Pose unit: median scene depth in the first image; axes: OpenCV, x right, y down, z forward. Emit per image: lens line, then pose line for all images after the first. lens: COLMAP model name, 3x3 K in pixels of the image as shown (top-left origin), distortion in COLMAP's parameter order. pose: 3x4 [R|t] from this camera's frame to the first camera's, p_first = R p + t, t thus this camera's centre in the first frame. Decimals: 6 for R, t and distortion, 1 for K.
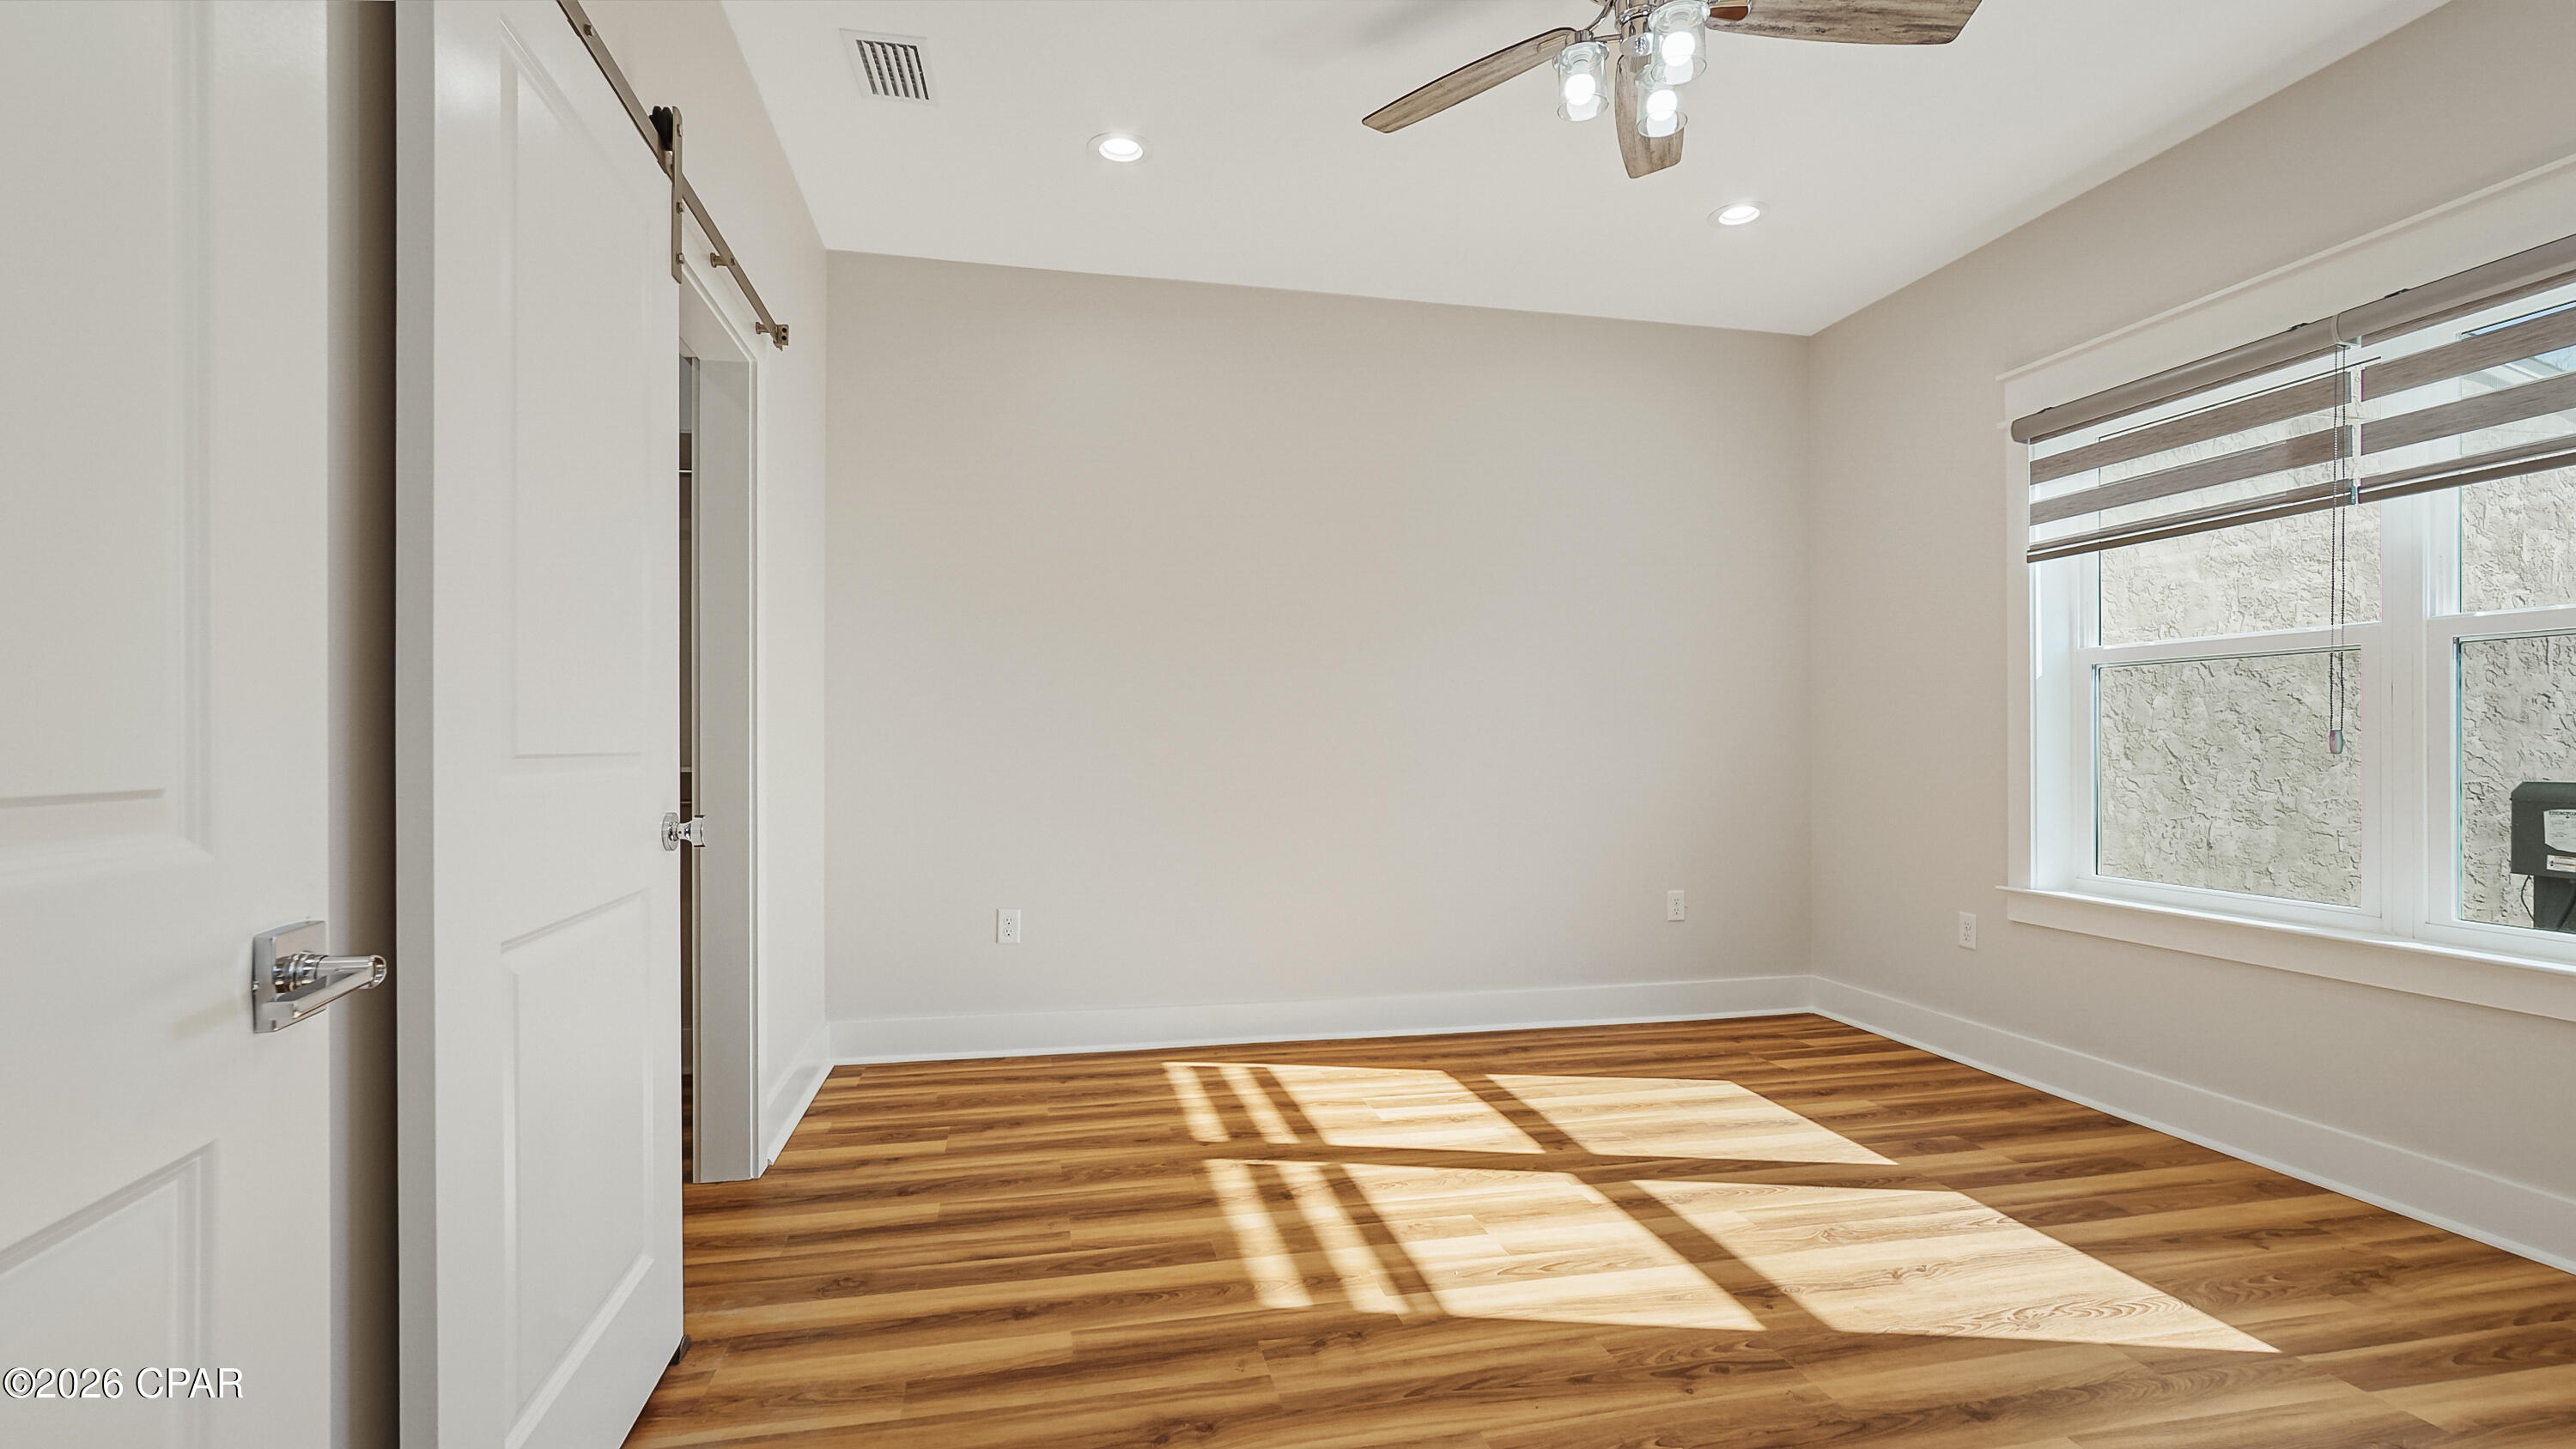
lens RADIAL K [[1153.4, 0, 1300.3], [0, 1153.4, 731.3], [0, 0, 1]] dist [-0.003477, 0.000229]
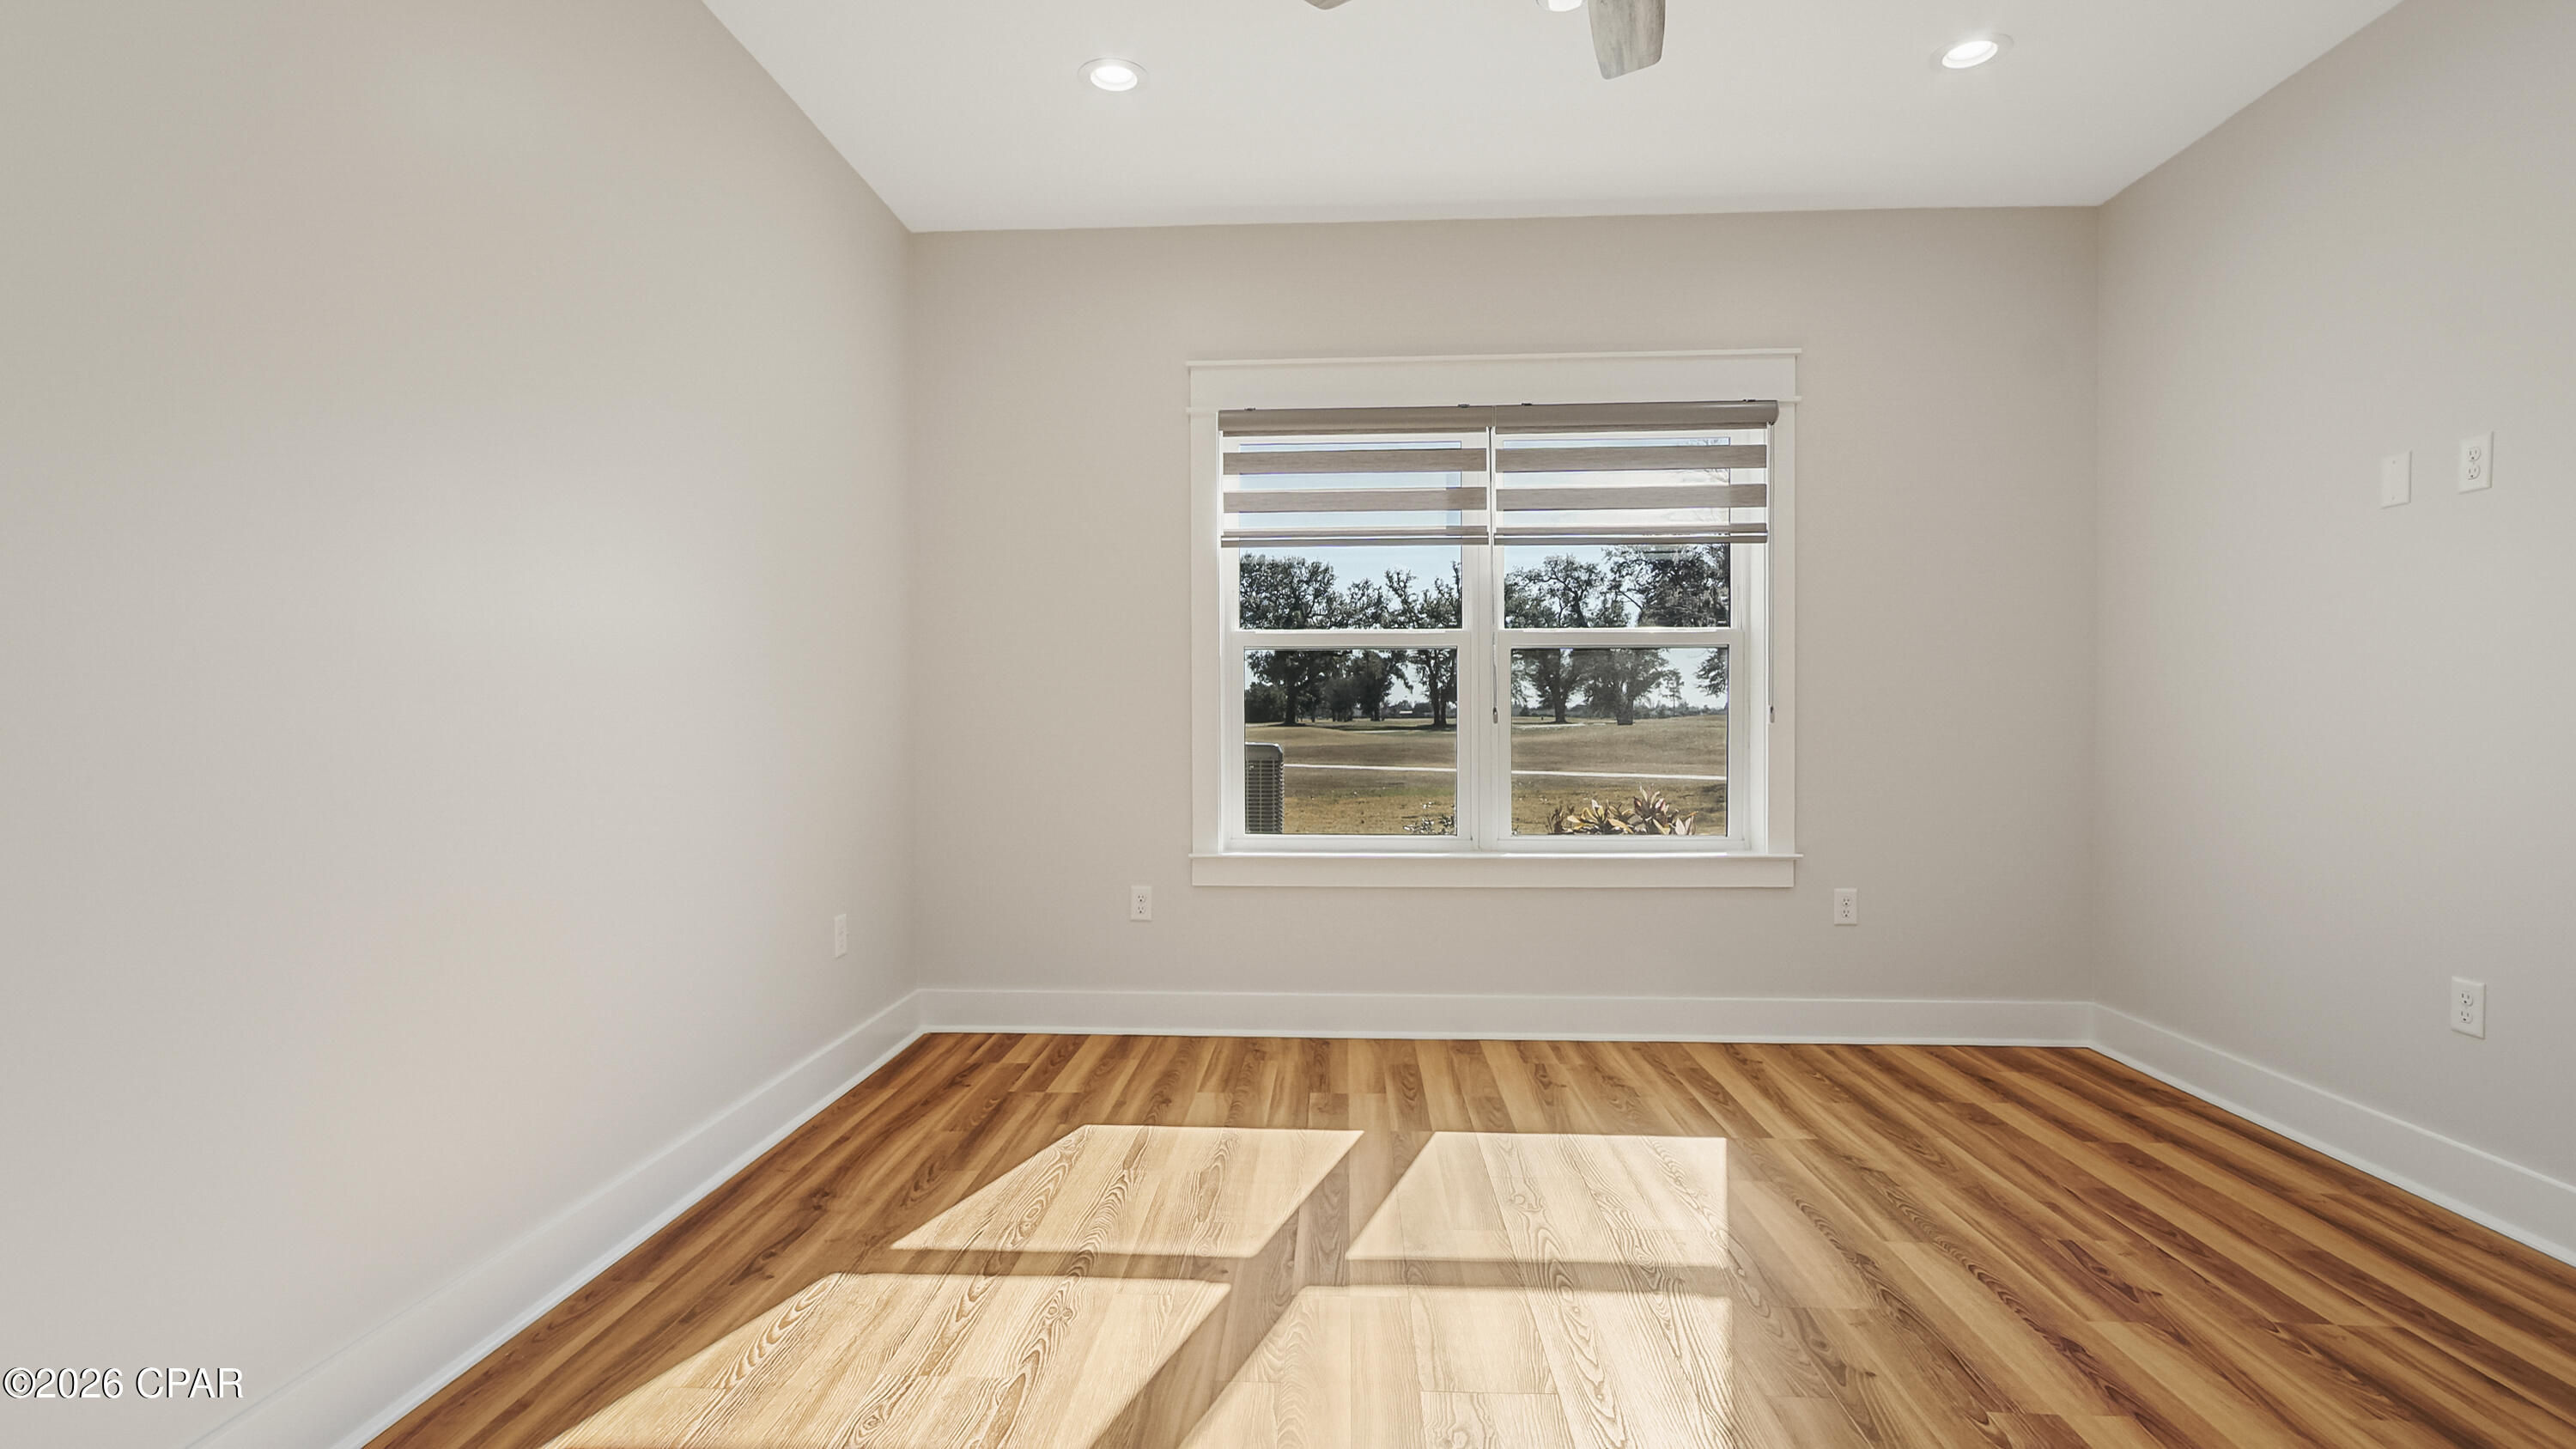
lens RADIAL K [[1153.8, 0, 1300.3], [0, 1153.8, 731.3], [0, 0, 1]] dist [-0.003477, 0.000229]
pose [[0.274515, -0.004877, 0.961570, -0.444052], [-0.007700, 0.999944, 0.007270, 0.018336], [-0.961552, -0.009400, 0.274462, 0.744335]]
